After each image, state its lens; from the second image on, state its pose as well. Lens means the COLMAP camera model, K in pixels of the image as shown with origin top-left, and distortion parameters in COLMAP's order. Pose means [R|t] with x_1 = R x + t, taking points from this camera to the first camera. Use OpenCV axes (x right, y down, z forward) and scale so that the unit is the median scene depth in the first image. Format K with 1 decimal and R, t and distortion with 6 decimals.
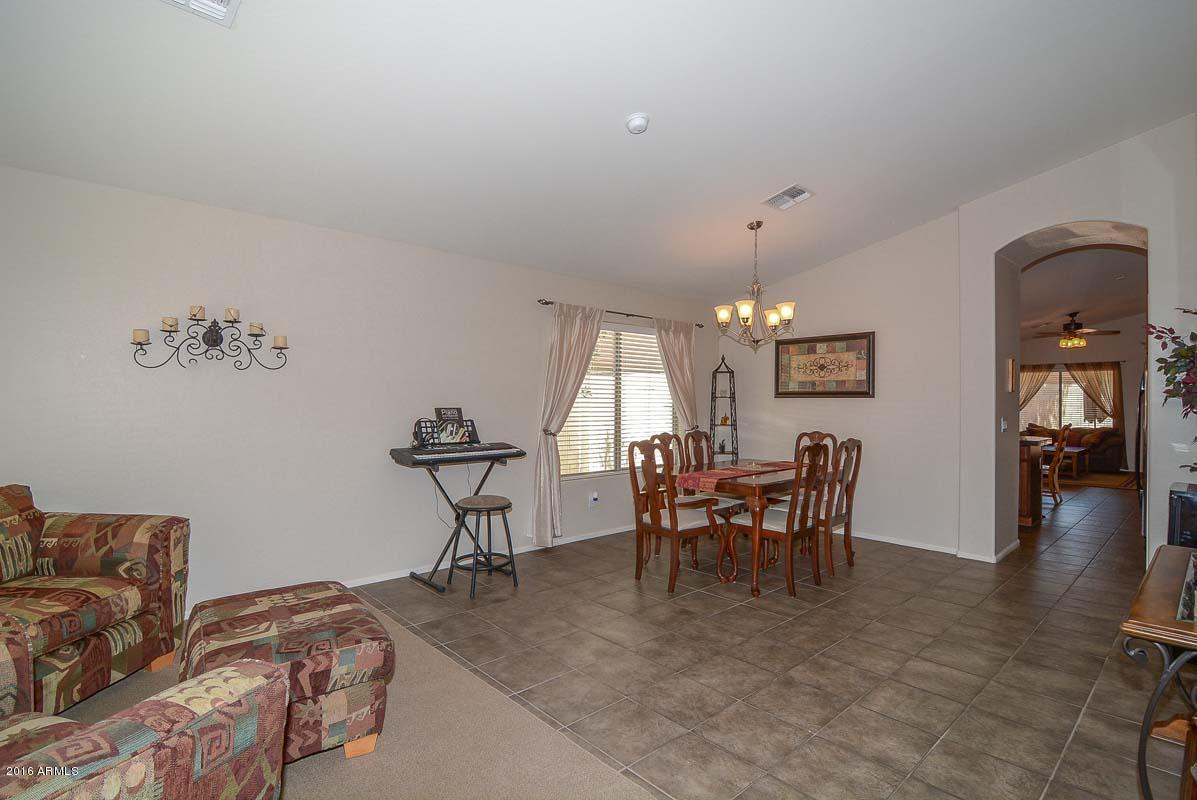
lens RADIAL K [[575.1, 0, 601.6], [0, 575.1, 399.8], [0, 0, 1]] dist [-0.000204, -0.019272]
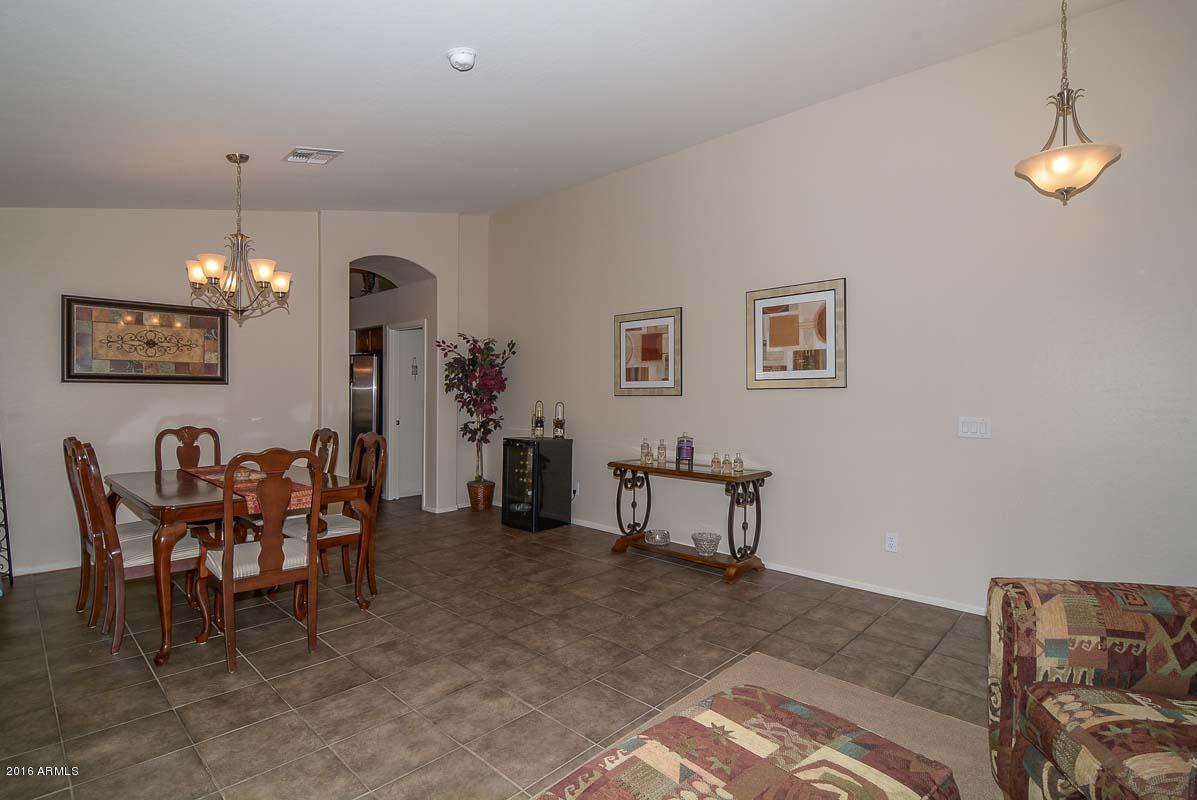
lens RADIAL K [[575.1, 0, 601.6], [0, 575.1, 399.8], [0, 0, 1]] dist [-0.000204, -0.019272]
pose [[-0.077915, -0.016390, 0.996825, -0.773004], [-0.011437, 0.999814, 0.015545, -0.001093], [-0.996894, -0.010190, -0.078088, 0.844687]]
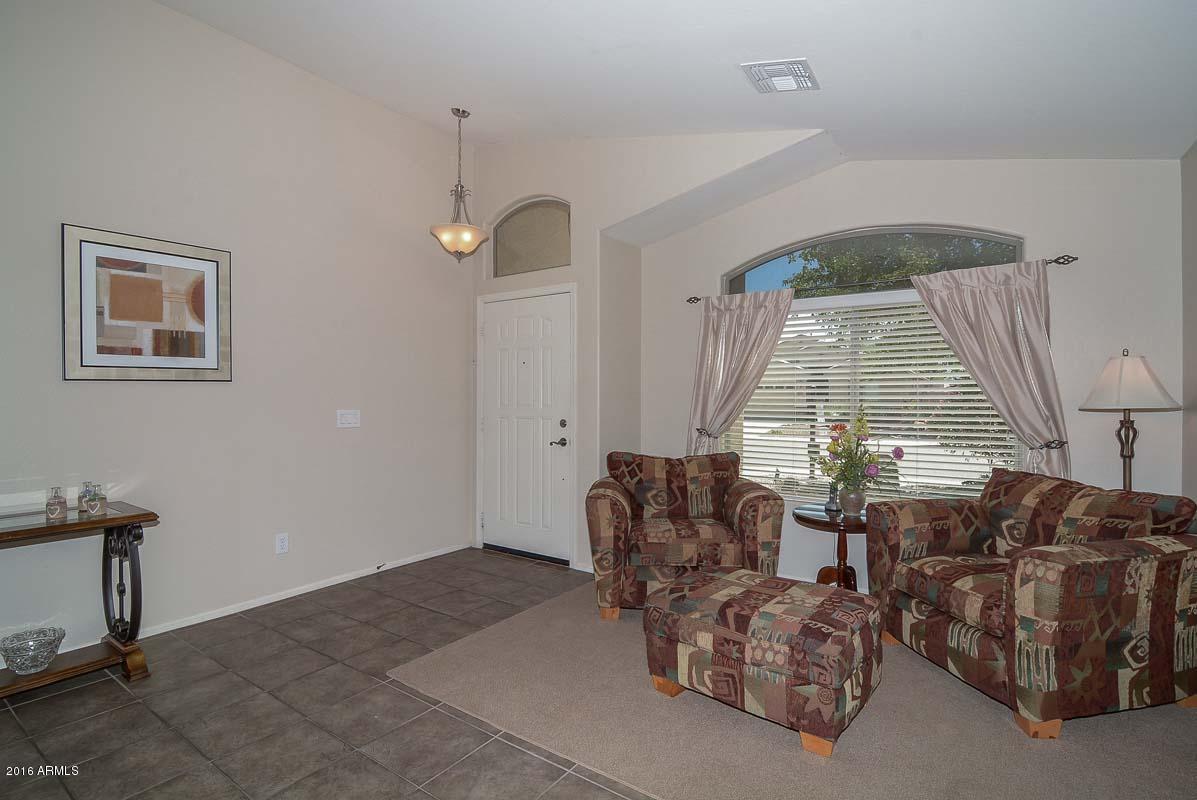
lens RADIAL K [[575.1, 0, 601.6], [0, 575.1, 399.8], [0, 0, 1]] dist [-0.000204, -0.019272]
pose [[-0.974882, -0.009454, -0.222520, -0.013532], [-0.010111, 0.999947, 0.001814, 0.010928], [0.222492, 0.004019, -0.974926, 1.394699]]
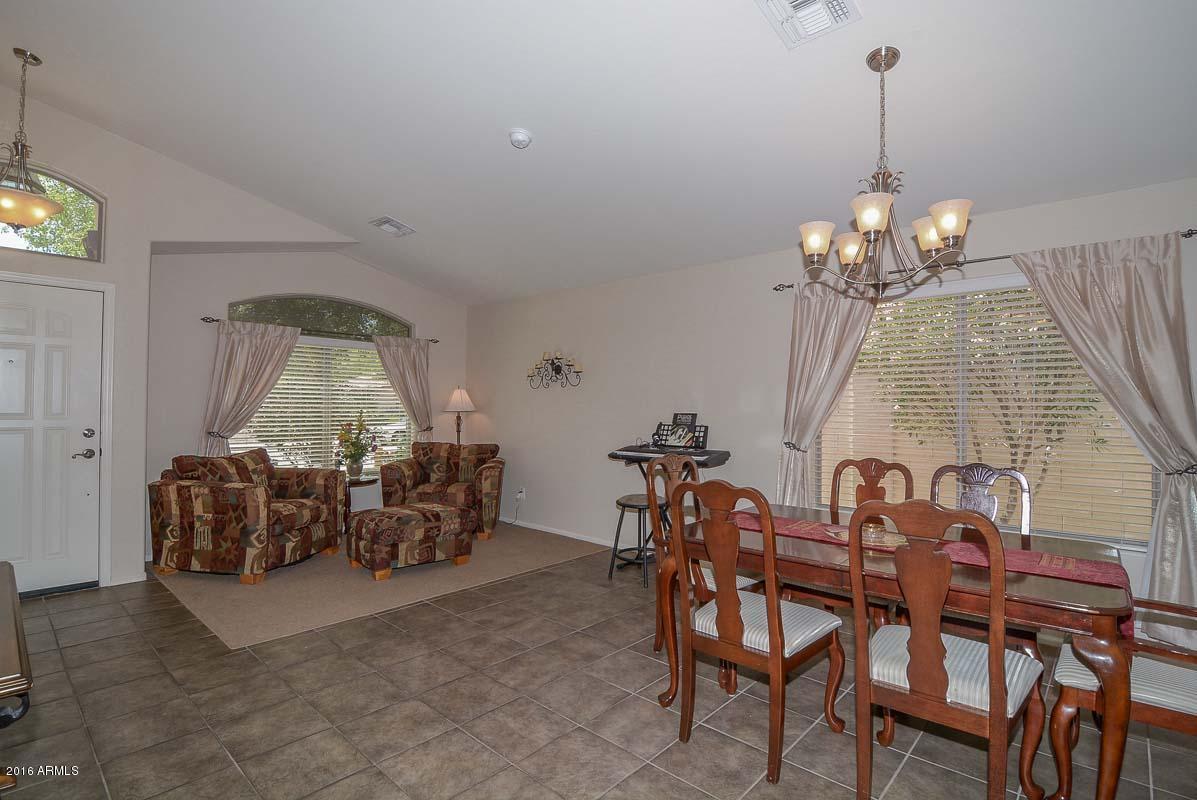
lens RADIAL K [[575.1, 0, 601.6], [0, 575.1, 399.8], [0, 0, 1]] dist [-0.000204, -0.019272]
pose [[0.095442, -0.018685, -0.995260, 1.089949], [-0.006457, 0.999791, -0.019389, 0.014673], [0.995414, 0.008277, 0.095302, 1.035993]]
